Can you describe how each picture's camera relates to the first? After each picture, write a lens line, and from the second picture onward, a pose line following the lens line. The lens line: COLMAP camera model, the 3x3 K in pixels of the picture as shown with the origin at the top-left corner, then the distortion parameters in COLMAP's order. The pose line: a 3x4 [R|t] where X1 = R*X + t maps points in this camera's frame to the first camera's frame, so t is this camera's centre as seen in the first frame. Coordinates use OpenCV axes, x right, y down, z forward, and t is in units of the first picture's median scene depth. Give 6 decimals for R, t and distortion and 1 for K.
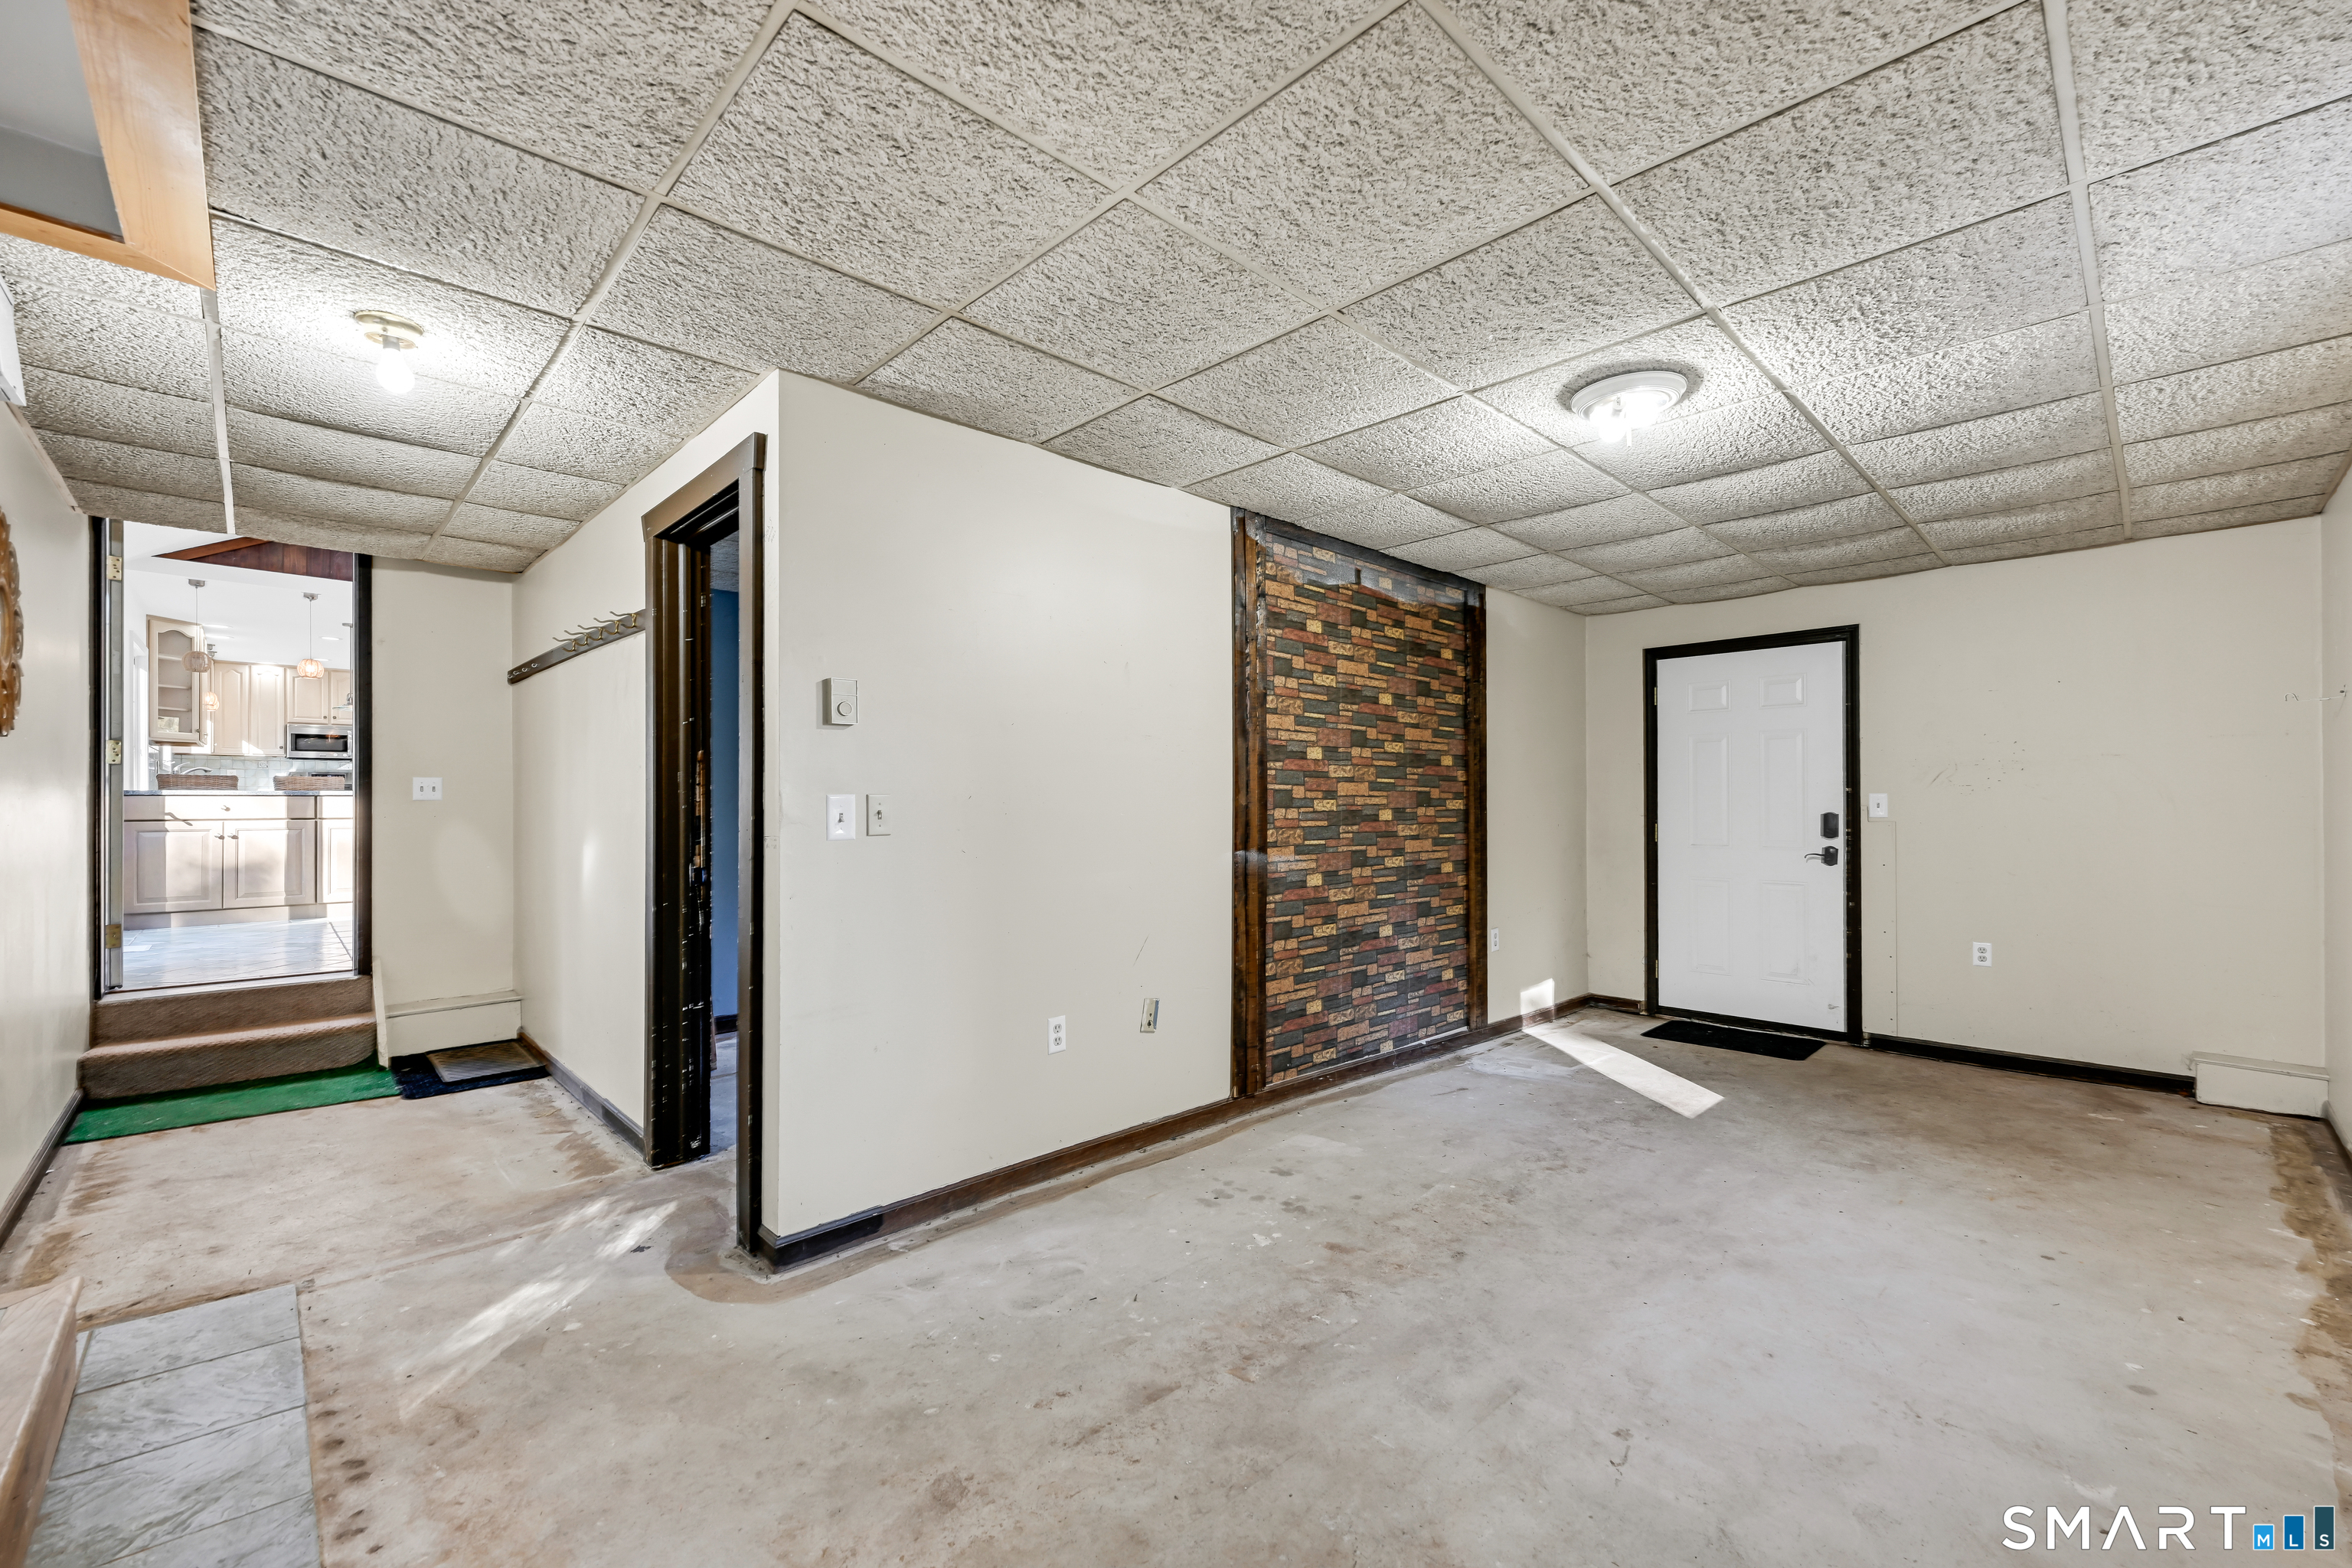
lens RADIAL K [[932.5, 0, 1169.7], [0, 932.5, 795.0], [0, 0, 1]] dist [-0.000970, -0.000150]
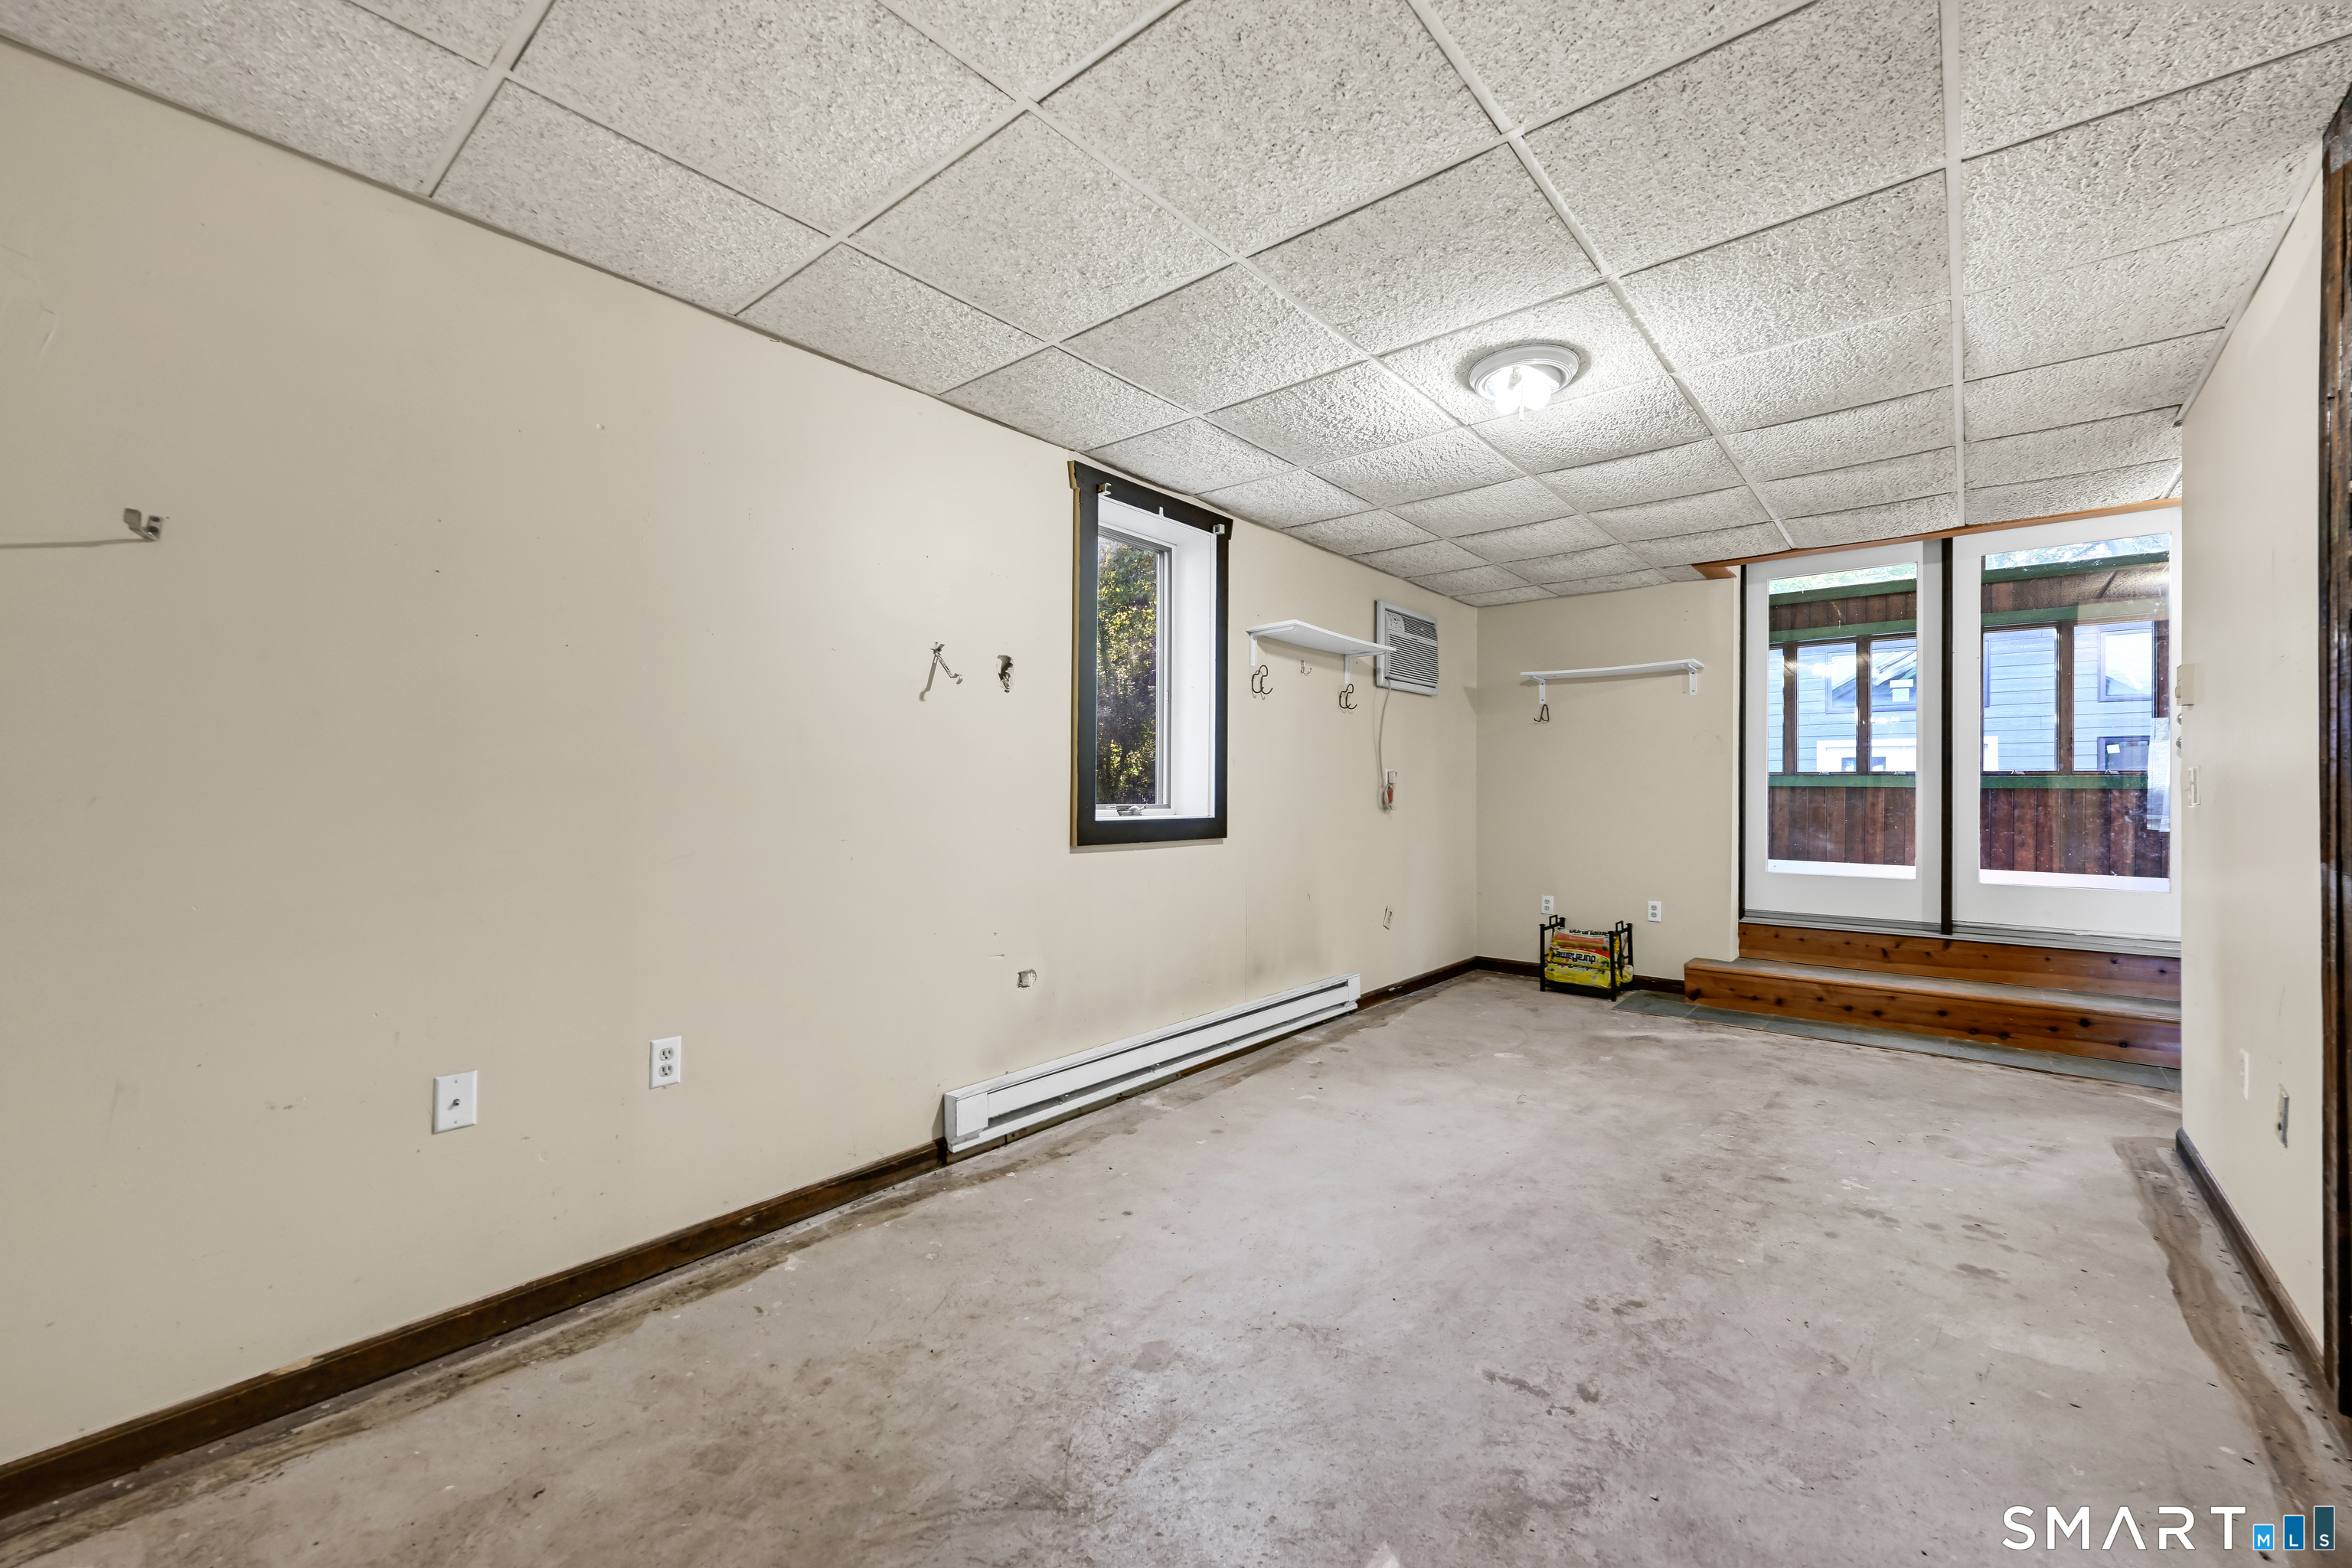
lens RADIAL K [[932.5, 0, 1169.7], [0, 932.5, 795.0], [0, 0, 1]] dist [-0.000970, -0.000150]
pose [[-0.993814, -0.001987, -0.111043, 0.936116], [-0.001479, 0.999988, -0.004653, 0.041989], [0.111051, -0.004460, -0.993805, 1.867697]]
